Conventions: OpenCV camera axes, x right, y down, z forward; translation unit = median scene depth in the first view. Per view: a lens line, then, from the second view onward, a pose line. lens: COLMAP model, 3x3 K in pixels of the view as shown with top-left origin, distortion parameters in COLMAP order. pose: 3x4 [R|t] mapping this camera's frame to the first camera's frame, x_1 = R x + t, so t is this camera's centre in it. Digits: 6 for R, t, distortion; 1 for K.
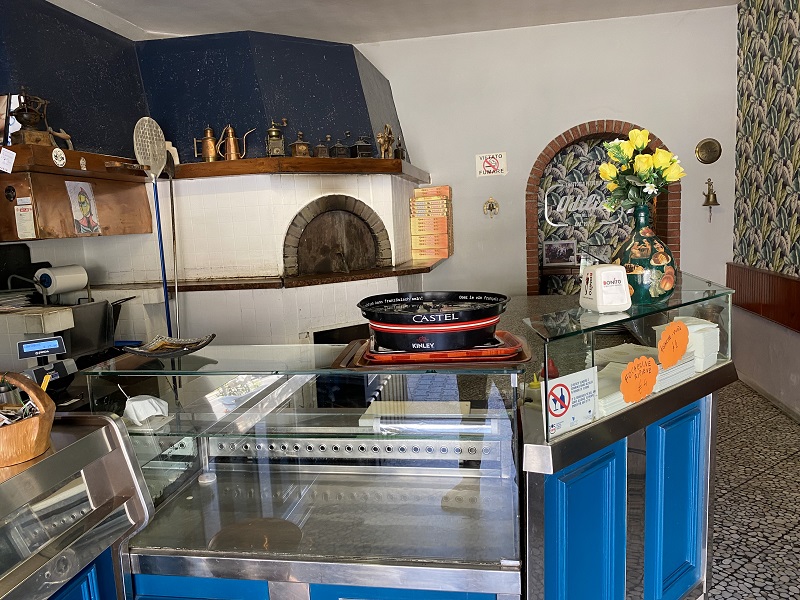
lens RADIAL K [[606.5, 0, 402.1], [0, 606.5, 301.5], [0, 0, 1]] dist [0.013708, -0.001222]
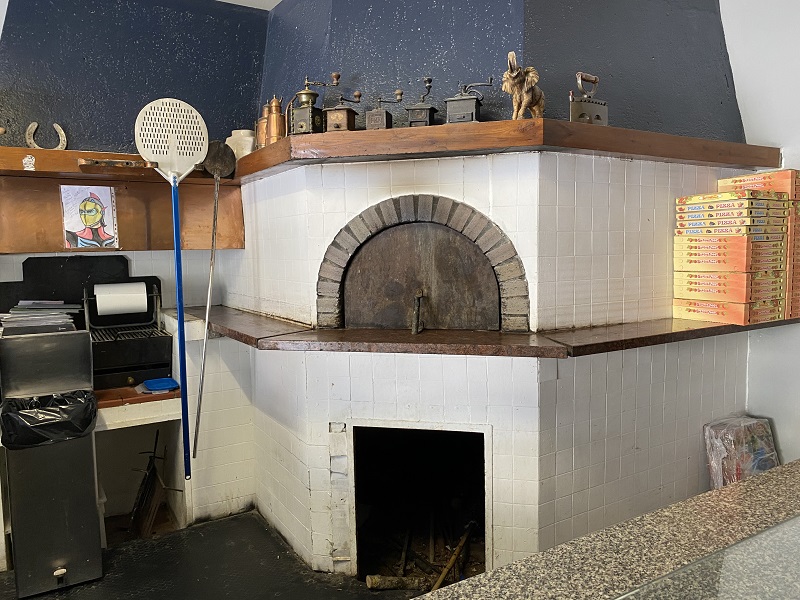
lens RADIAL K [[606.5, 0, 398.6], [0, 606.5, 298.4], [0, 0, 1]] dist [0.013708, -0.001222]
pose [[0.663714, 0.103289, -0.740821, 0.317593], [-0.114043, 0.992814, 0.036250, -0.101082], [0.739242, 0.060426, 0.670724, 0.630563]]
